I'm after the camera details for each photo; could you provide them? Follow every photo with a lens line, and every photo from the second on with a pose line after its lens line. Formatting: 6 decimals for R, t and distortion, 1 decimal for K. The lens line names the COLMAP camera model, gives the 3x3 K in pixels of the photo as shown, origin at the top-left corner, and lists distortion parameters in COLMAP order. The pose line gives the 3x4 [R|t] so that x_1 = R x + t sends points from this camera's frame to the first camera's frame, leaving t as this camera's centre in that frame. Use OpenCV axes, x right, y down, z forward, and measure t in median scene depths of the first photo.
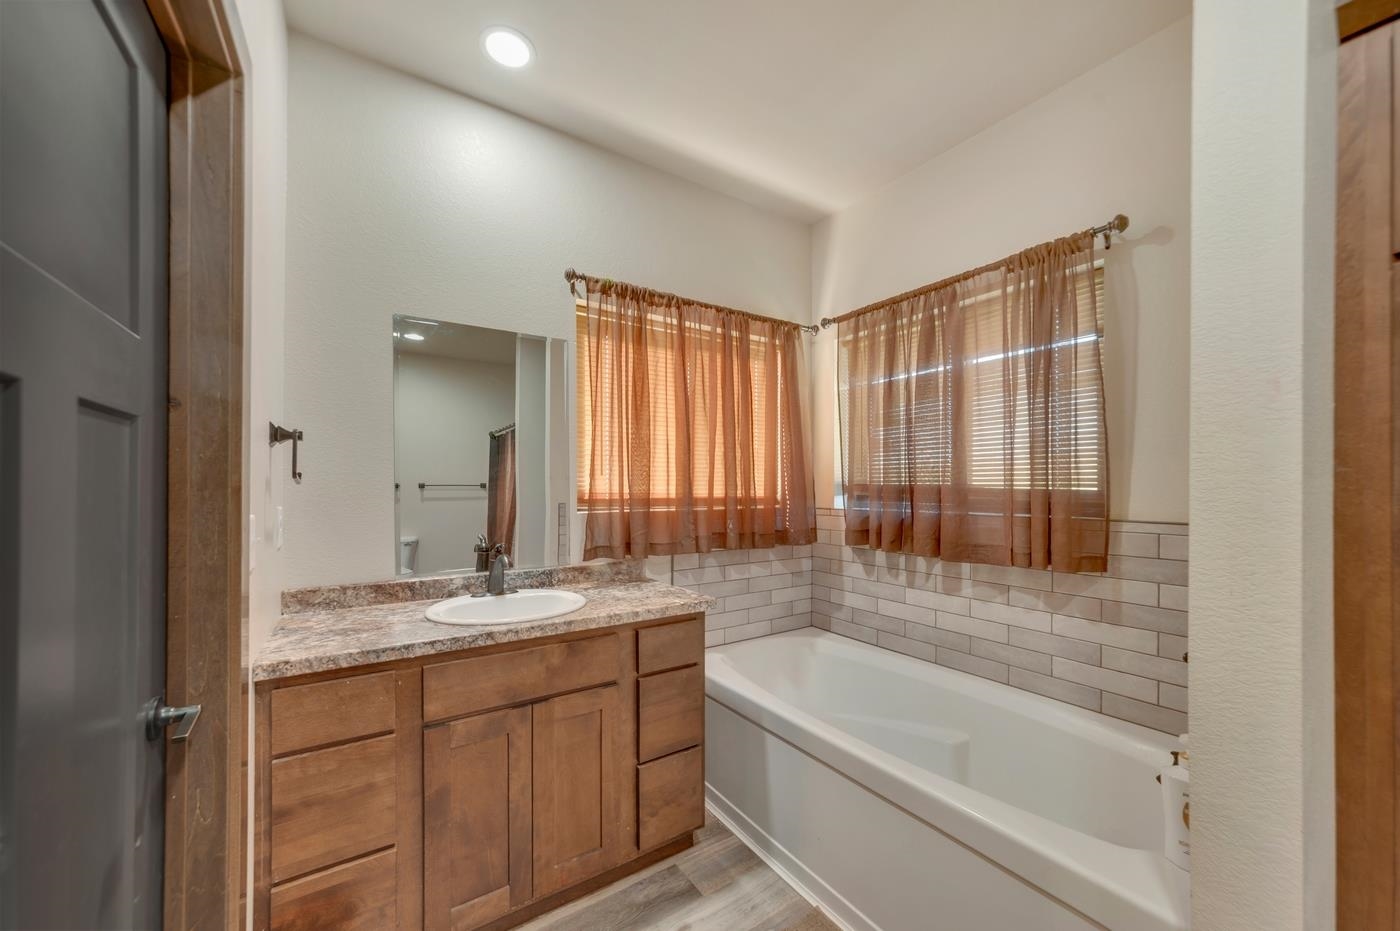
lens RADIAL K [[513.0, 0, 698.3], [0, 513.0, 487.1], [0, 0, 1]] dist [0.004752, 0.000522]
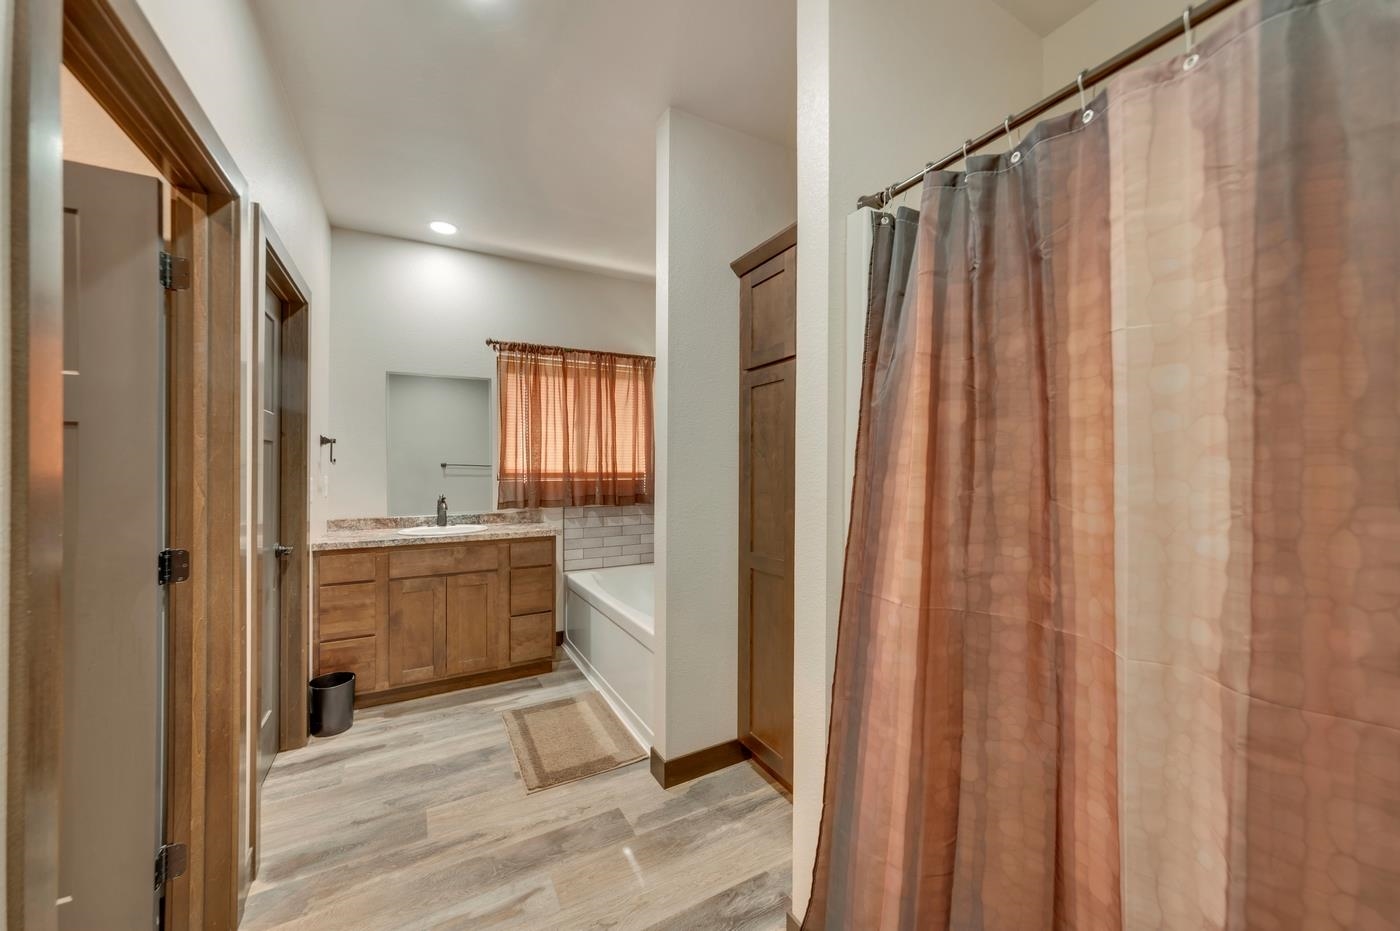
lens RADIAL K [[513.0, 0, 701.2], [0, 513.0, 463.8], [0, 0, 1]] dist [0.004752, 0.000522]
pose [[0.997097, -0.001954, -0.076116, 0.704692], [0.001757, 0.999995, -0.002648, -0.000919], [0.076121, 0.002506, 0.997095, -0.782226]]
